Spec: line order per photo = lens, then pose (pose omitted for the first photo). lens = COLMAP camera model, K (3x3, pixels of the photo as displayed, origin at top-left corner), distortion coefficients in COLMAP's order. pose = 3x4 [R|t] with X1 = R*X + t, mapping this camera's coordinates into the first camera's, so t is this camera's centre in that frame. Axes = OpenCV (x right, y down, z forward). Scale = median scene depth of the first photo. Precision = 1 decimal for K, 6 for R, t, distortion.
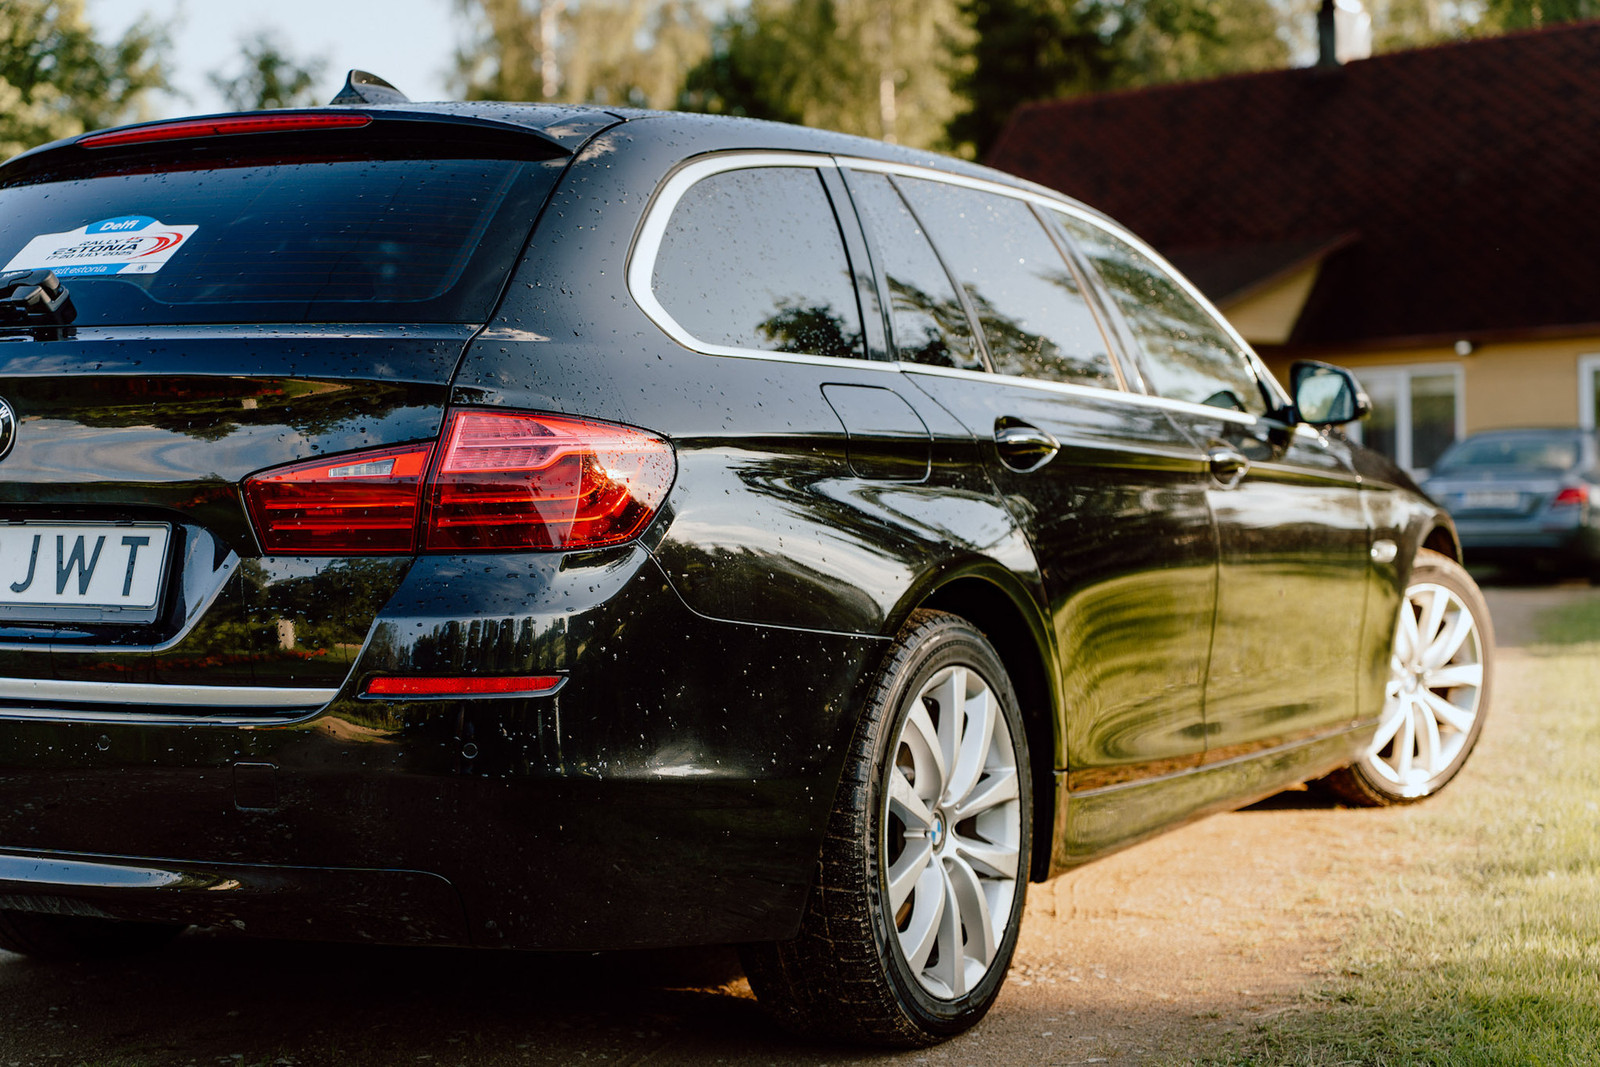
lens RADIAL K [[2573.6, 0, 800.3], [0, 2573.6, 529.9], [0, 0, 1]] dist [-0.099878, 0.000000]
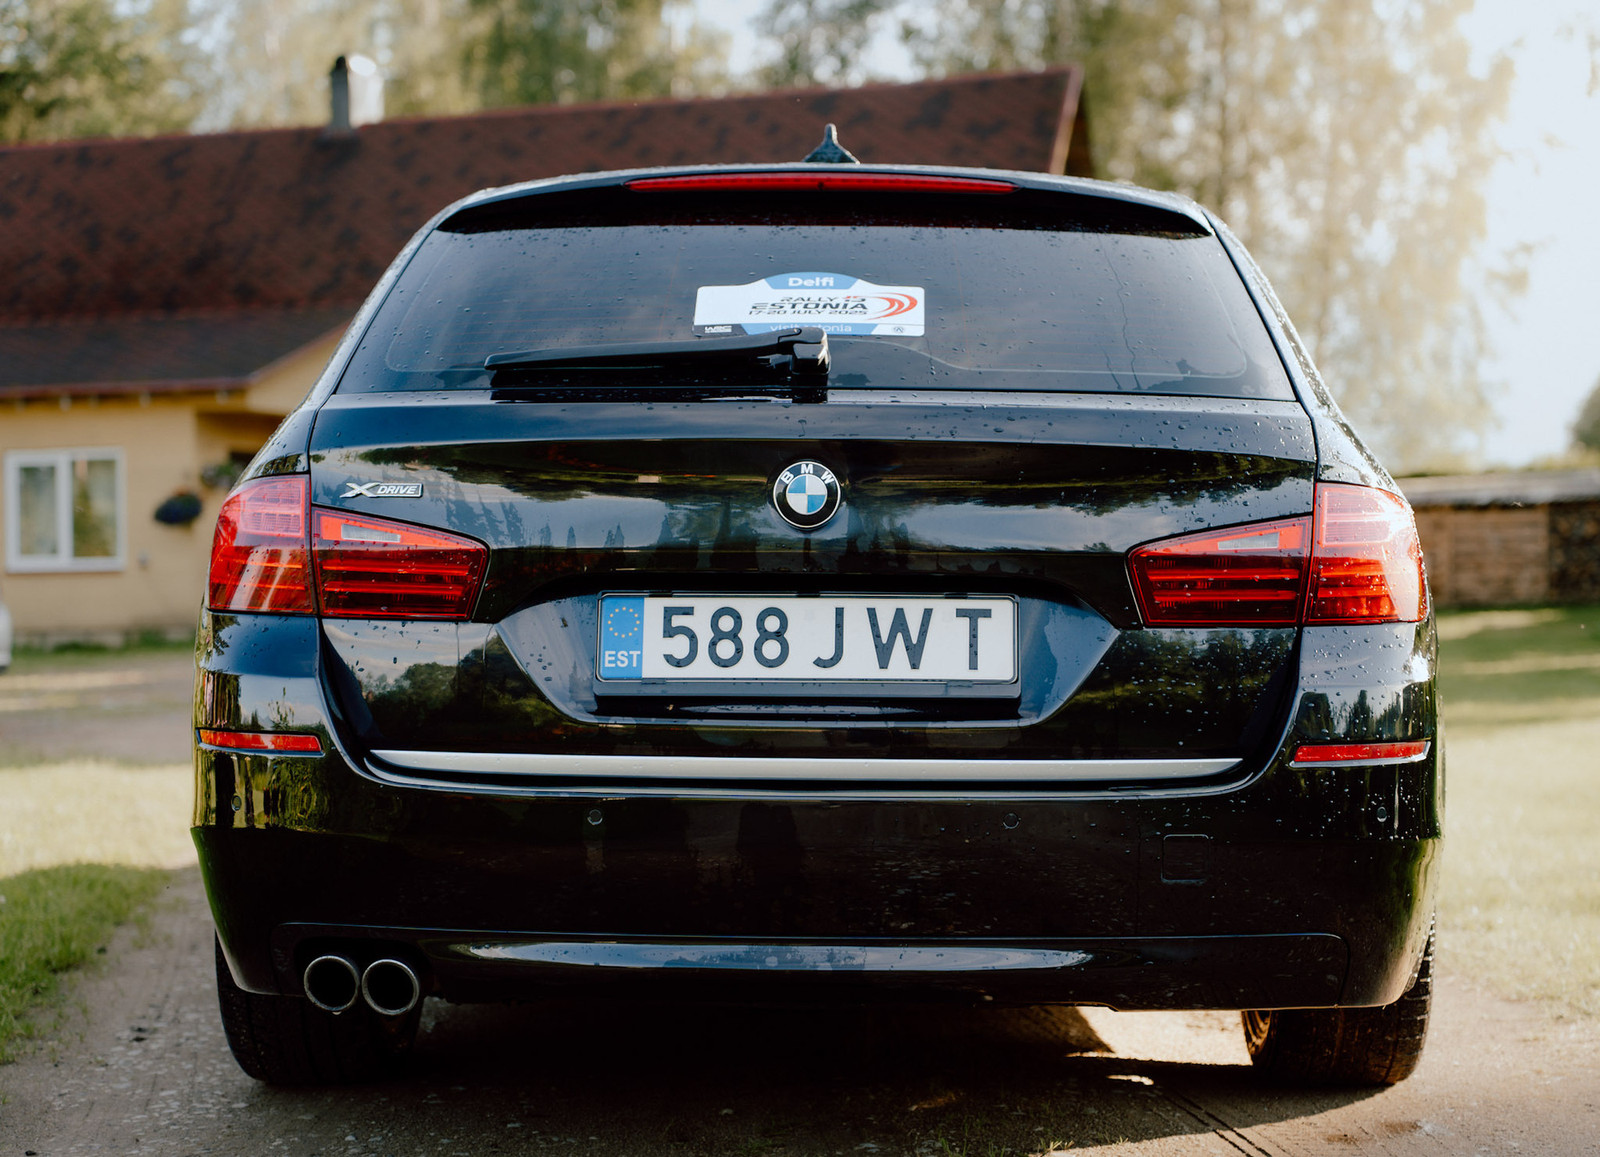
lens RADIAL K [[2699.5, 0, 799.0], [0, 2699.5, 582.2], [0, 0, 1]] dist [-0.020375, 0.000000]
pose [[0.908145, 0.003341, 0.418643, -0.735186], [0.001199, 0.999943, -0.010582, 0.003174], [-0.418654, 0.010112, 0.908089, 0.095735]]
